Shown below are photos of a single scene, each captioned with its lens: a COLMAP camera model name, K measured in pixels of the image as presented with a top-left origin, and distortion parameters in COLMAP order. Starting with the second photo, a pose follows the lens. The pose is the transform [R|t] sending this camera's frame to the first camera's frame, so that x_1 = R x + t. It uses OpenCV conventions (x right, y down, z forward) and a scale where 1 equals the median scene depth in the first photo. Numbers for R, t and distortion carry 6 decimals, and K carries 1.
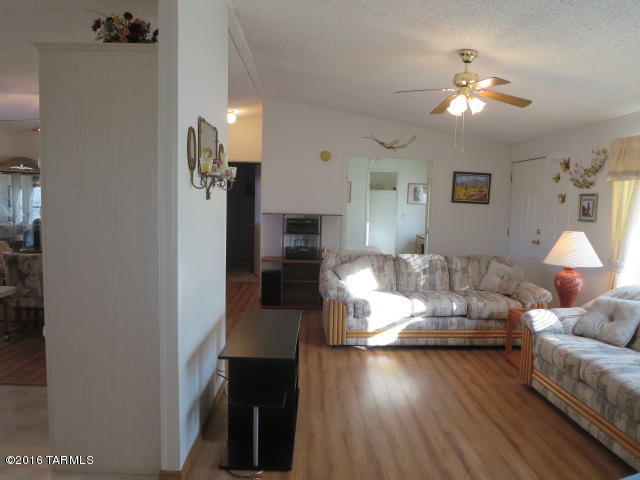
lens RADIAL K [[456.9, 0, 319.6], [0, 456.9, 241.4], [0, 0, 1]] dist [-0.031040, -0.001572]
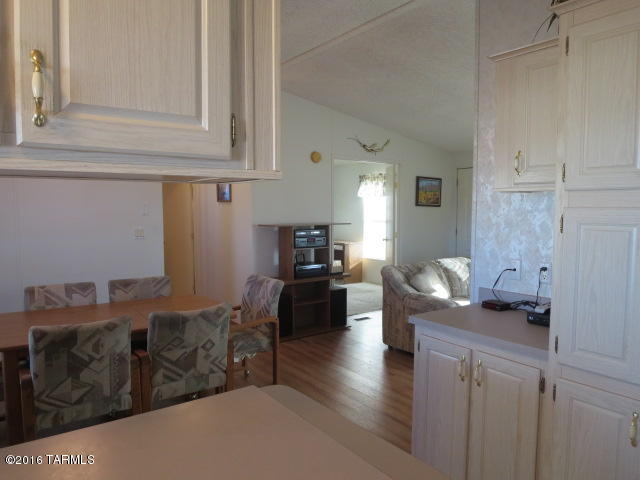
lens RADIAL K [[456.9, 0, 319.6], [0, 456.9, 241.4], [0, 0, 1]] dist [-0.031040, -0.001572]
pose [[0.824689, -0.069229, 0.561333, -0.486170], [0.071432, 0.997282, 0.018048, -0.040179], [-0.561057, 0.025213, 0.827393, 0.269851]]
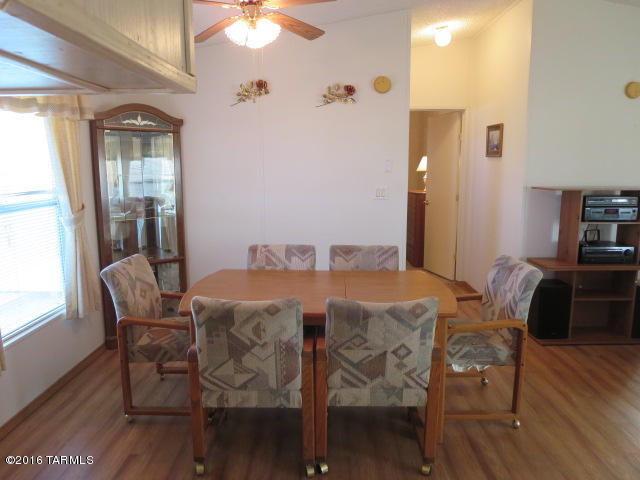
lens RADIAL K [[456.9, 0, 319.6], [0, 456.9, 241.4], [0, 0, 1]] dist [-0.031040, -0.001572]
pose [[0.998869, -0.022455, -0.041908, -0.379382], [0.025563, 0.996845, 0.075144, -0.043098], [0.040088, -0.076130, 0.996292, 0.377956]]
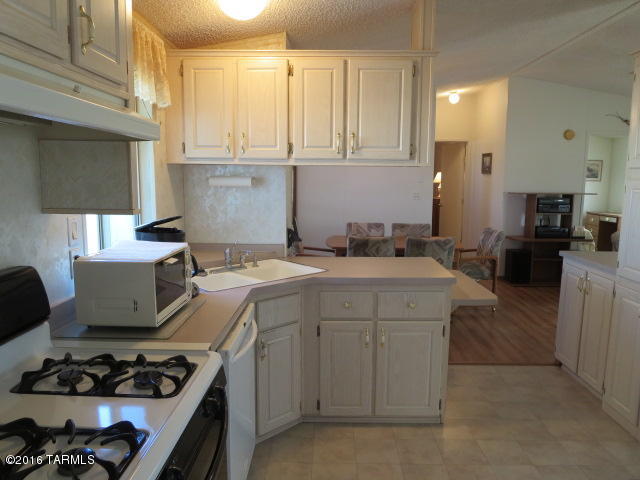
lens RADIAL K [[456.9, 0, 319.6], [0, 456.9, 241.4], [0, 0, 1]] dist [-0.031040, -0.001572]
pose [[0.998710, -0.014354, -0.048715, -0.489872], [0.016850, 0.998545, 0.051228, -0.012862], [0.047908, -0.051982, 0.997498, -0.031660]]
